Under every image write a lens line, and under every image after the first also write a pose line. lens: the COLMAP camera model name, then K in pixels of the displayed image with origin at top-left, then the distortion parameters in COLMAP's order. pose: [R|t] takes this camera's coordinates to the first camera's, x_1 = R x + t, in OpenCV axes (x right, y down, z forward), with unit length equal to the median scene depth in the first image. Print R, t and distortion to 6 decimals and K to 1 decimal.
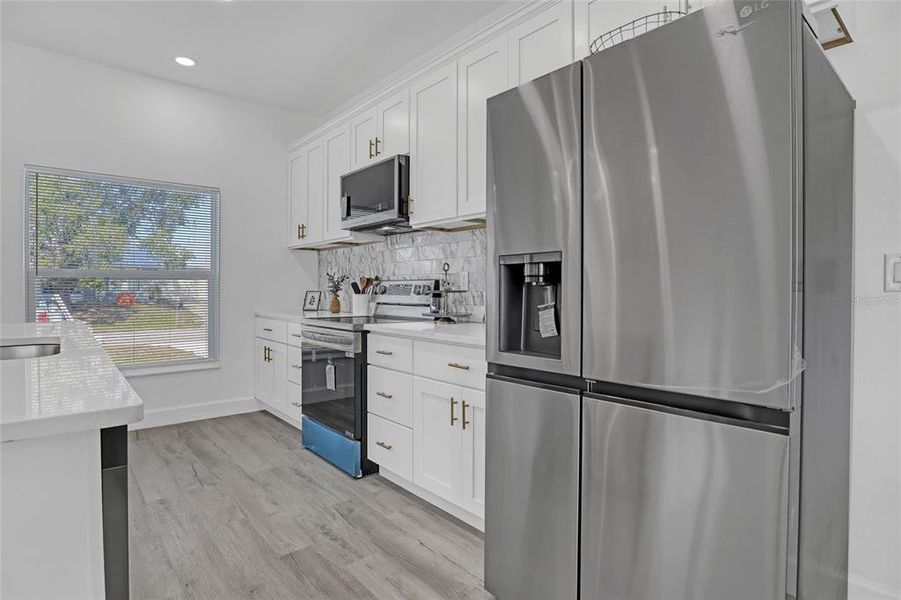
lens RADIAL K [[469.6, 0, 444.3], [0, 469.6, 296.5], [0, 0, 1]] dist [-0.042965, 0.005451]
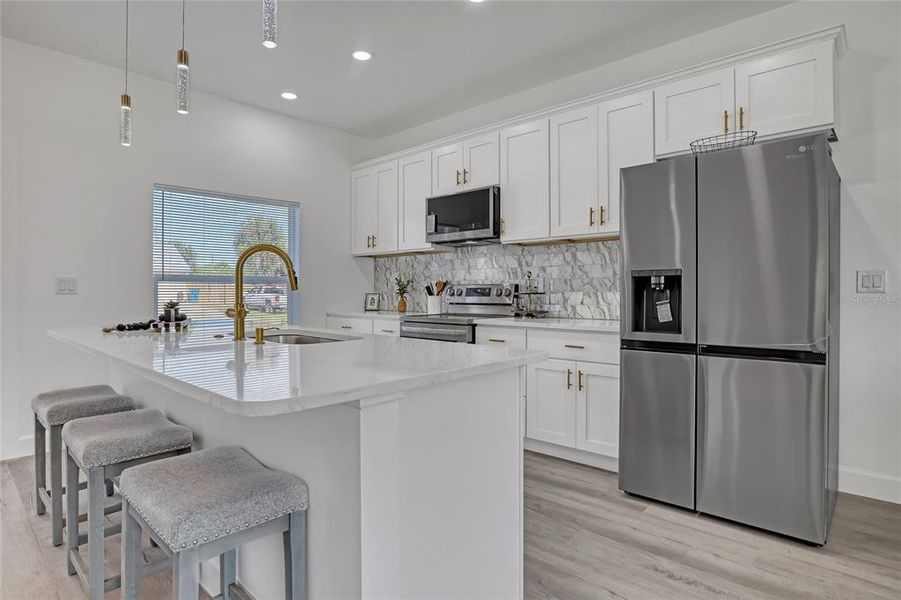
lens RADIAL K [[469.6, 0, 457.8], [0, 469.6, 297.1], [0, 0, 1]] dist [-0.042965, 0.005451]
pose [[0.994700, -0.004077, 0.102743, -0.317146], [0.004360, 0.999987, -0.002529, 0.001370], [-0.102731, 0.002964, 0.994705, -0.248944]]
